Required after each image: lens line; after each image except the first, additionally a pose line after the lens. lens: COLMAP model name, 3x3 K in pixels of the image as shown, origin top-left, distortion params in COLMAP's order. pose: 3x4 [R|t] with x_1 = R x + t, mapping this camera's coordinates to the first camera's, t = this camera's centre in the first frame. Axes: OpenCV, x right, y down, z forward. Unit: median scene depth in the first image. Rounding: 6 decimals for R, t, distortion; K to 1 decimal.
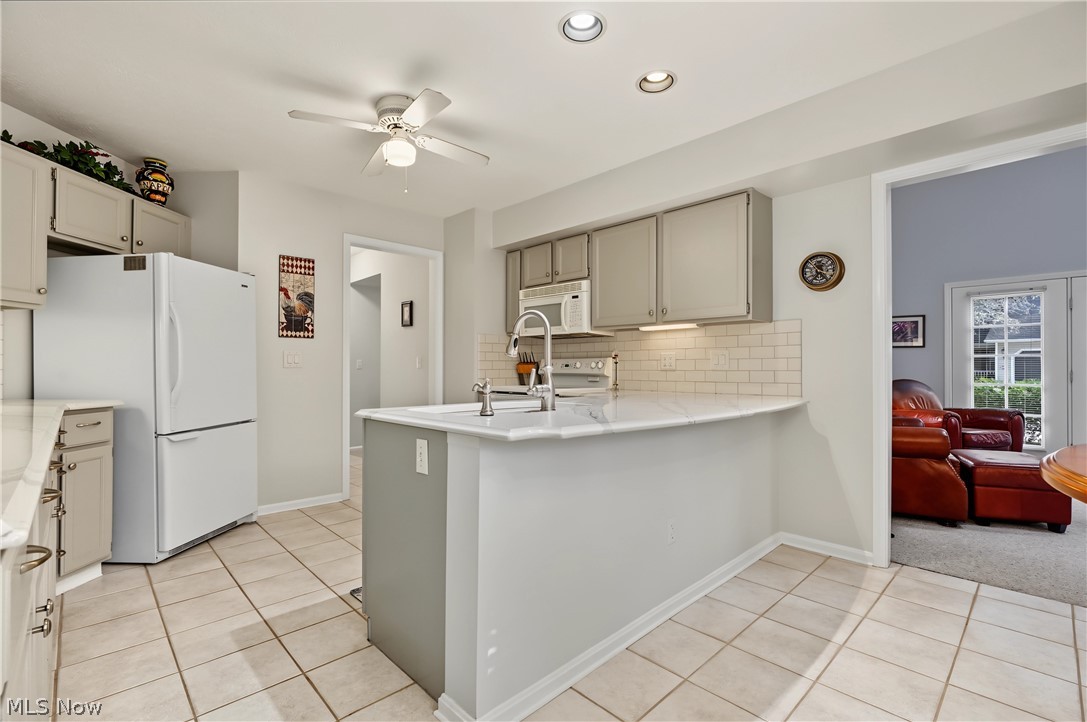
lens RADIAL K [[492.3, 0, 546.2], [0, 492.3, 365.3], [0, 0, 1]] dist [0.003834, -0.000453]
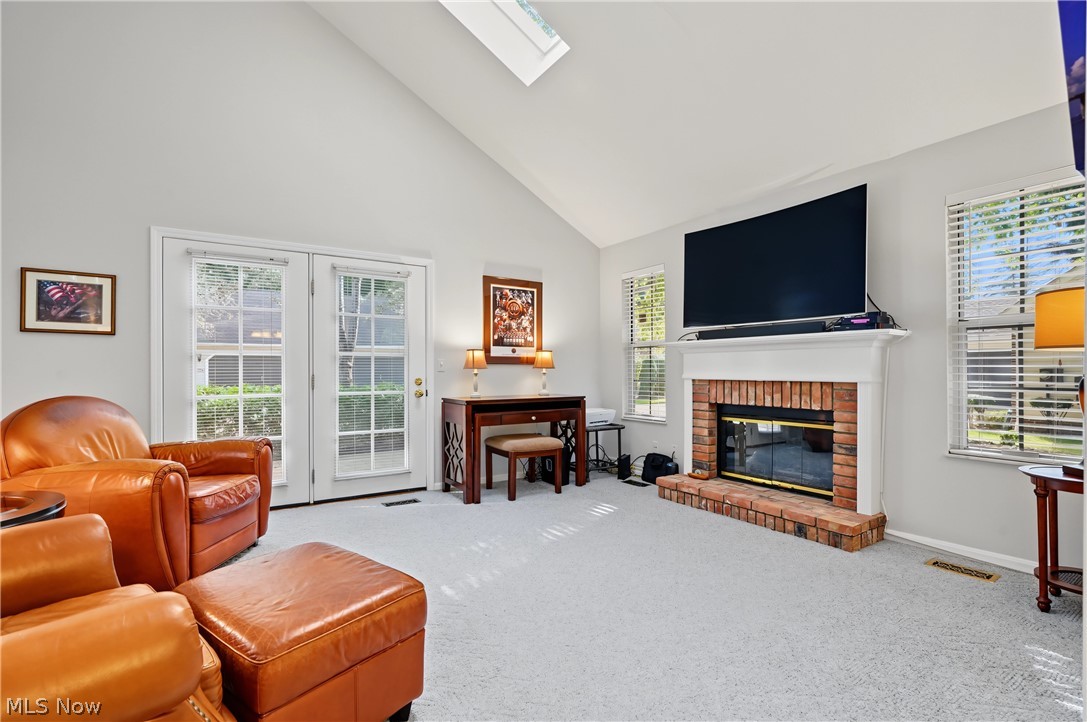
lens RADIAL K [[495.8, 0, 545.9], [0, 495.8, 364.9], [0, 0, 1]] dist [-0.011850, 0.001923]
pose [[0.198464, 0.007656, 0.980078, 0.204814], [0.002595, 0.999962, -0.008337, 0.001606], [-0.980105, 0.004197, 0.198437, 0.264659]]
